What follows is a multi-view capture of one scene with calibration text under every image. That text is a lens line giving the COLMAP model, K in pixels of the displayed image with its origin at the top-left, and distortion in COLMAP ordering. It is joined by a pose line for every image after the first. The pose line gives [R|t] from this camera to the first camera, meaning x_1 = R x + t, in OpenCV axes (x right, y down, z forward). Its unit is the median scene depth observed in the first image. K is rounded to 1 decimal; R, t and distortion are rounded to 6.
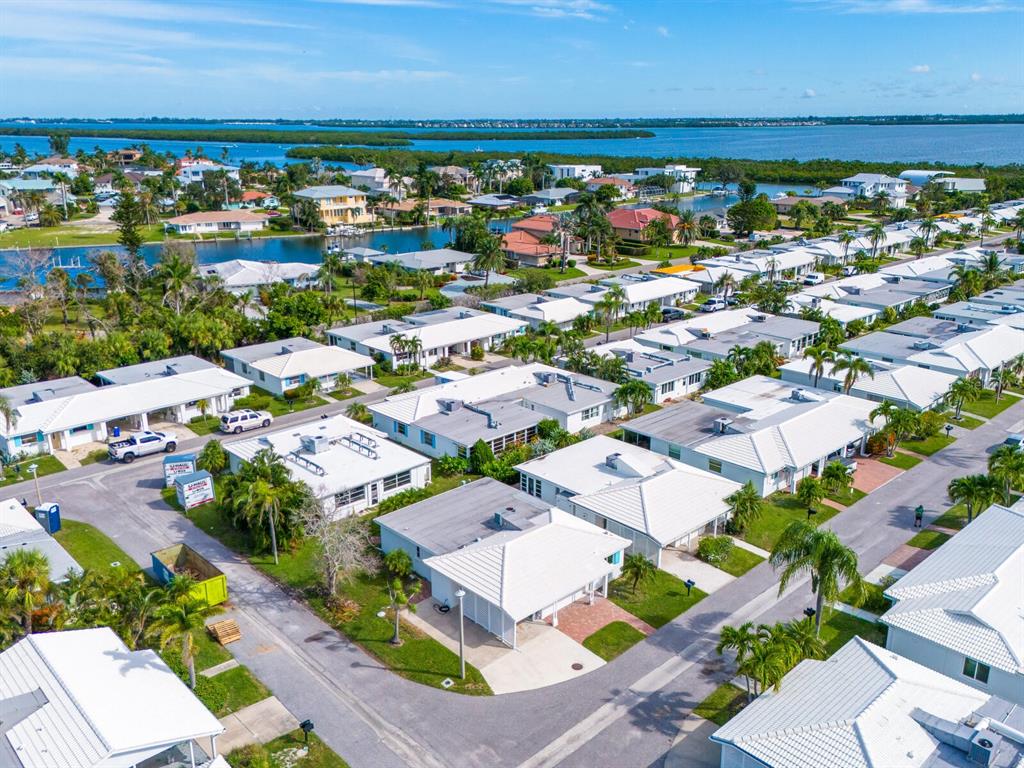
lens RADIAL K [[866.1, 0, 512.0], [0, 866.1, 384.0], [0, 0, 1]] dist [0.071690, -0.004631]
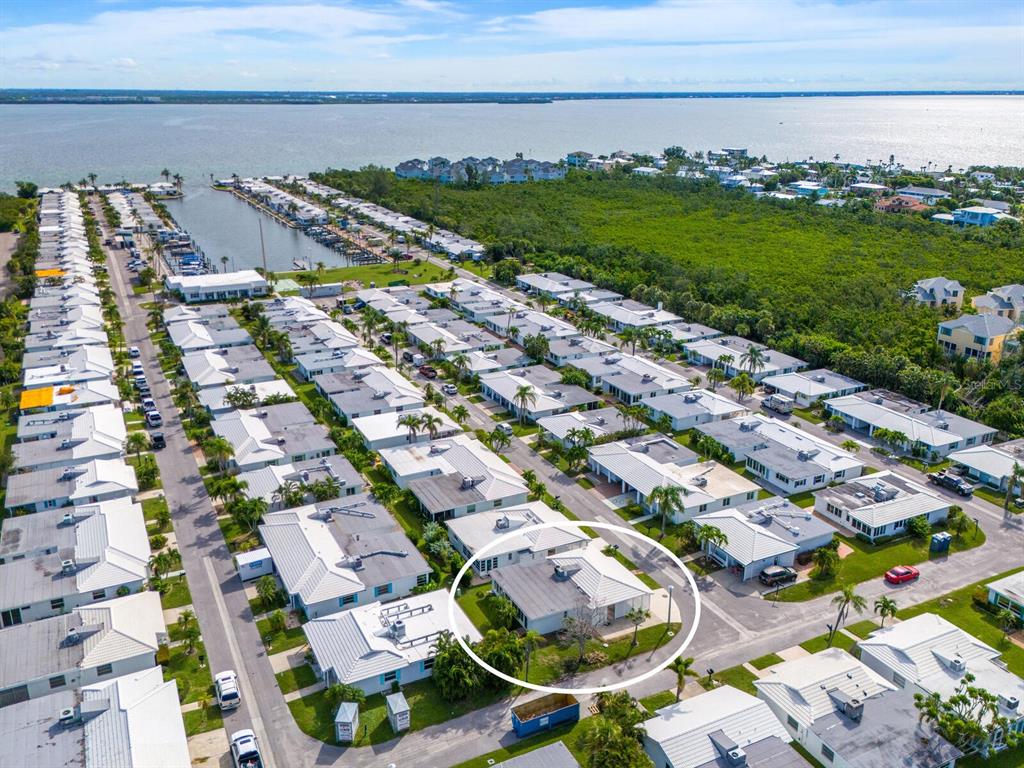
lens RADIAL K [[840.9, 0, 512.0], [0, 840.9, 384.0], [0, 0, 1]] dist [0.082633, -0.088849]
pose [[0.295485, -0.315067, 0.901899, -1.117266], [0.280032, 0.931150, 0.233540, -0.477361], [-0.913384, 0.183553, 0.363370, 0.327115]]
